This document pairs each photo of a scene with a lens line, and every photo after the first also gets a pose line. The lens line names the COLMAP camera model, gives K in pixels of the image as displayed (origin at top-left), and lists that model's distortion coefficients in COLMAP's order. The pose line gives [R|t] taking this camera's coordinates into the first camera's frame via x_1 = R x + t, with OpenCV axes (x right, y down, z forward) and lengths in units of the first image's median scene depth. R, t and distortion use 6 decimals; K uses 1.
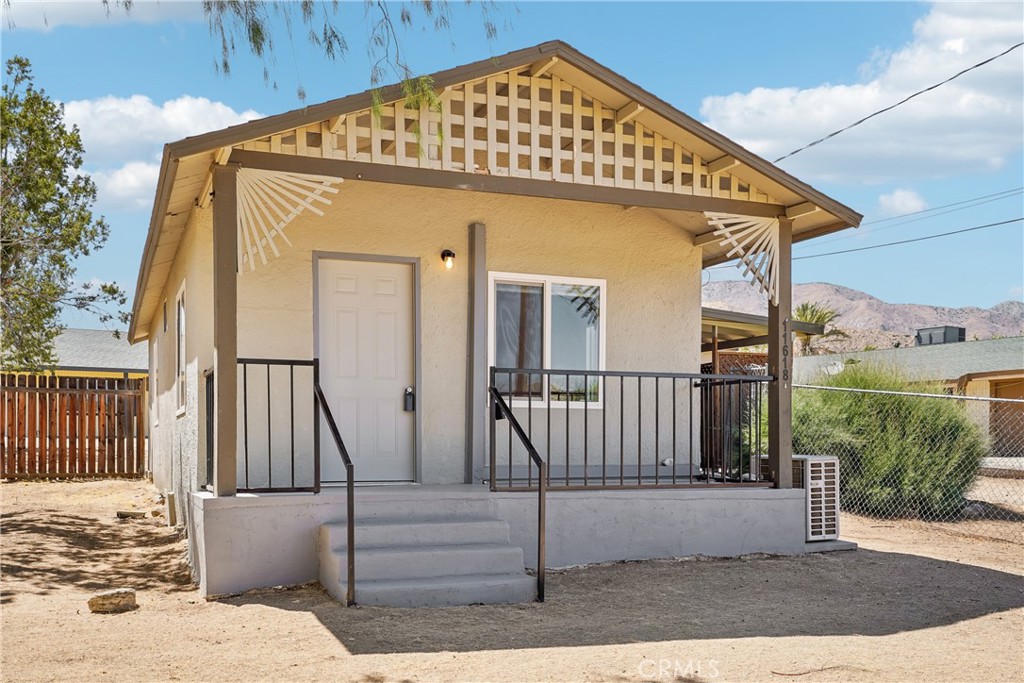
lens RADIAL K [[1029.4, 0, 550.1], [0, 1029.4, 450.3], [0, 0, 1]] dist [0.026371, 0.000000]
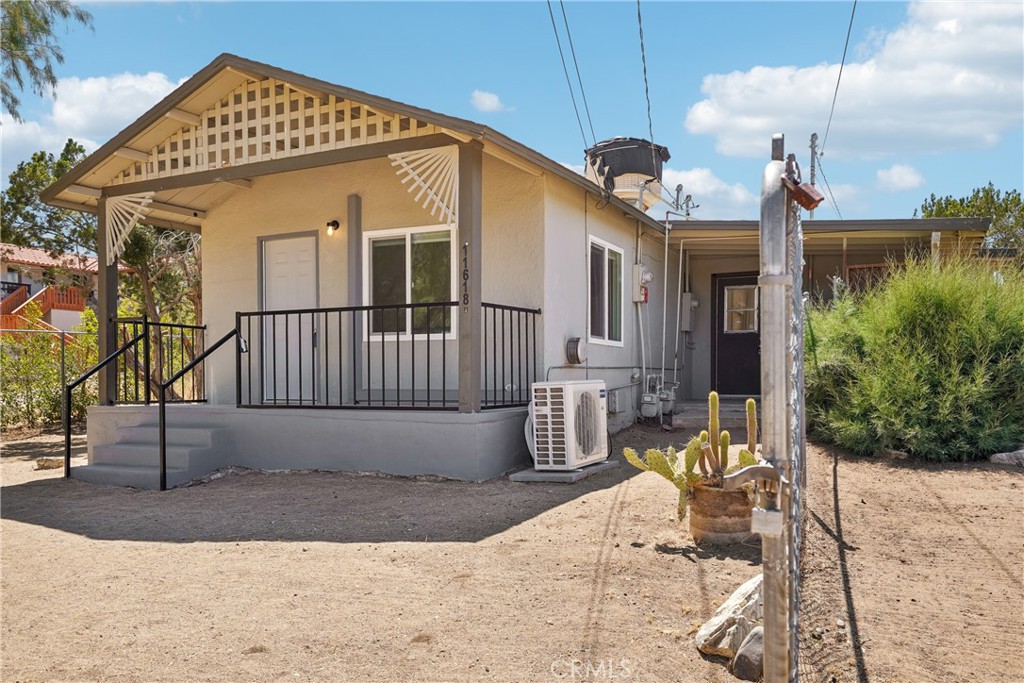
lens RADIAL K [[844.4, 0, 527.4], [0, 844.4, 380.6], [0, 0, 1]] dist [-0.002659, -0.005095]
pose [[0.660301, -0.002091, -0.750998, 0.918337], [0.001418, 0.999998, -0.001538, 0.007132], [0.750999, -0.000049, 0.660303, 0.528299]]
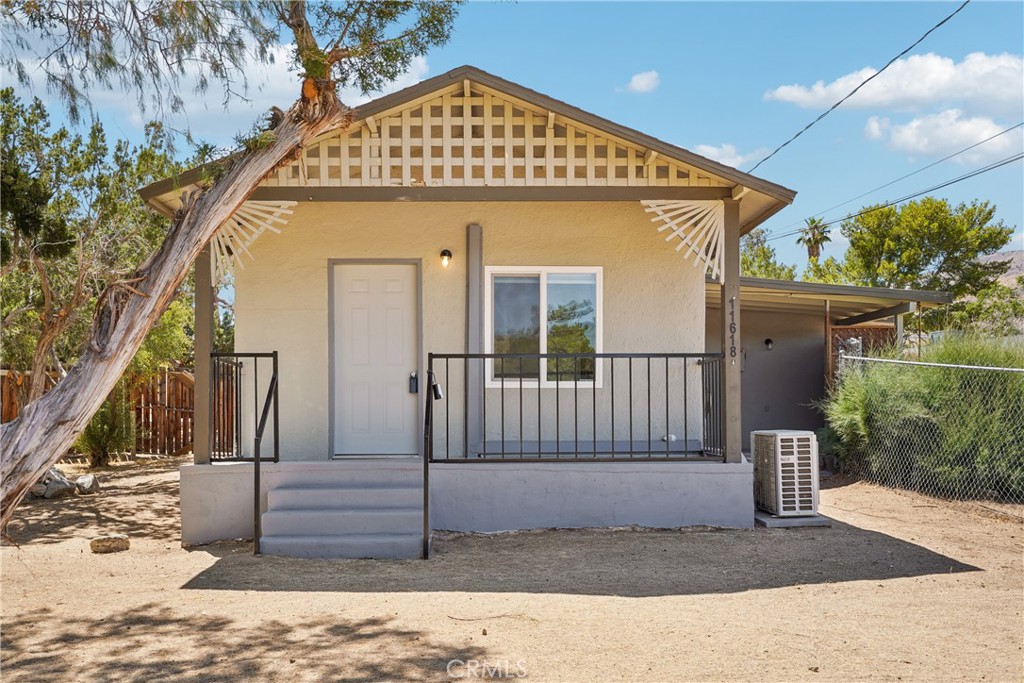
lens RADIAL K [[1029.4, 0, 535.6], [0, 1029.4, 402.4], [0, 0, 1]] dist [0.026371, 0.000000]
pose [[0.937437, -0.012311, -0.347936, 0.416678], [0.003153, 0.999634, -0.026874, 0.003954], [0.348140, 0.024096, 0.937133, -0.024131]]
